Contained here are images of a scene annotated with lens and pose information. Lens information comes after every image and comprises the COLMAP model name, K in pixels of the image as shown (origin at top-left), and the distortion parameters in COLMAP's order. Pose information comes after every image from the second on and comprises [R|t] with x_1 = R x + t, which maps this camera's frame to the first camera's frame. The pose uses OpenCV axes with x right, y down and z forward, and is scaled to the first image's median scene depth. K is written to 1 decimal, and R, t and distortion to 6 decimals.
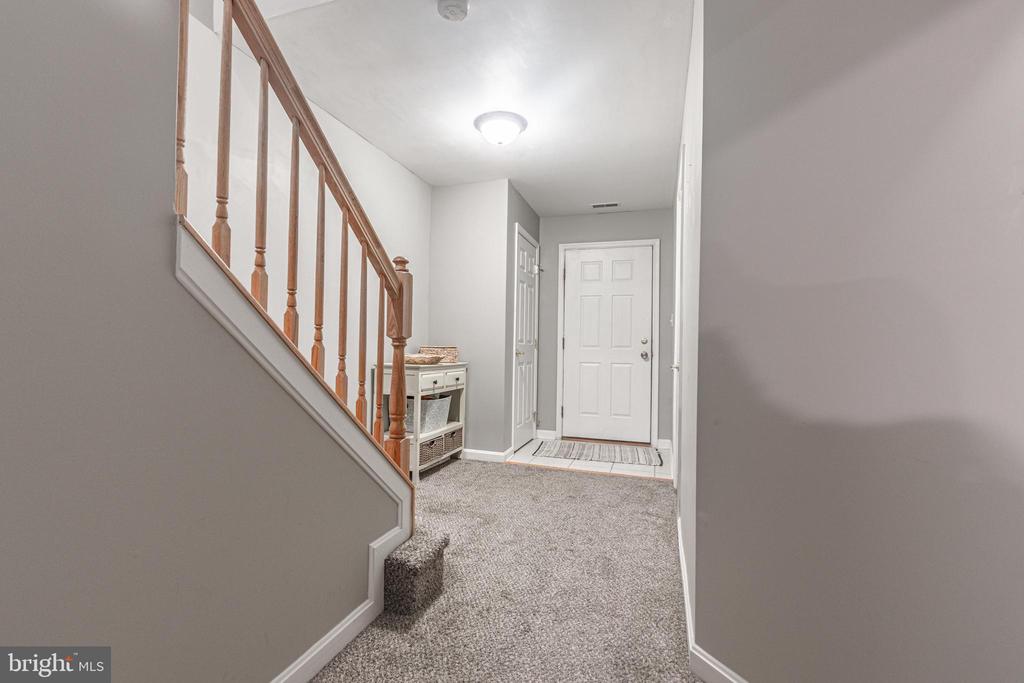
lens RADIAL K [[462.2, 0, 513.2], [0, 462.2, 343.2], [0, 0, 1]] dist [0.008214, 0.000523]
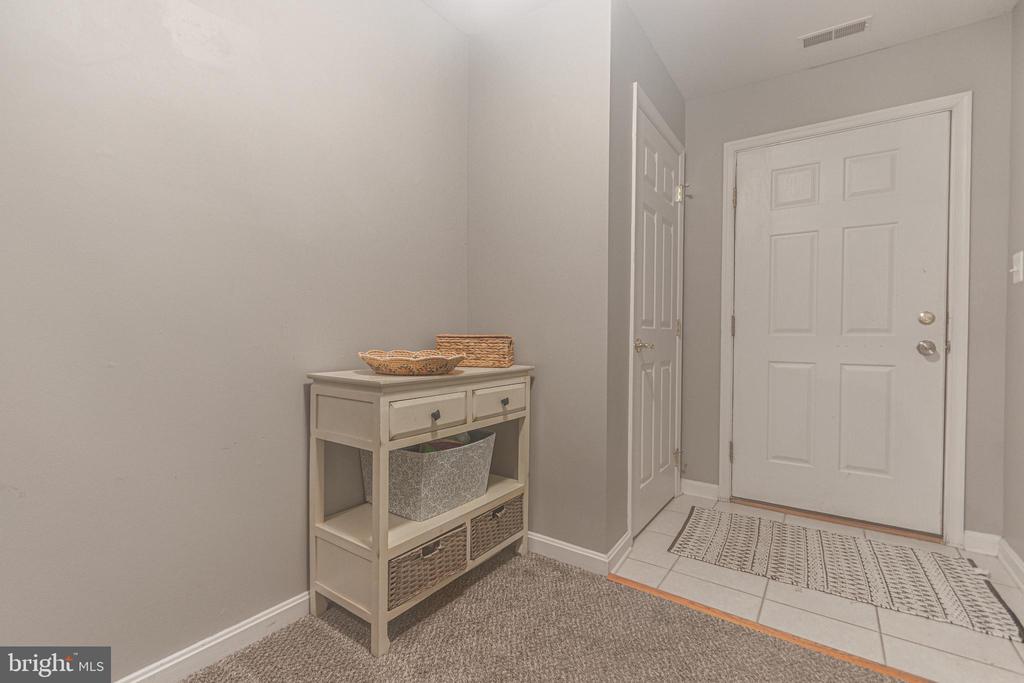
lens RADIAL K [[462.2, 0, 500.9], [0, 462.2, 343.7], [0, 0, 1]] dist [0.008214, 0.000523]
pose [[0.947117, -0.005800, -0.320835, 0.031499], [0.014715, 0.999570, 0.025369, 0.003587], [0.320550, -0.028749, 0.946795, 0.504421]]
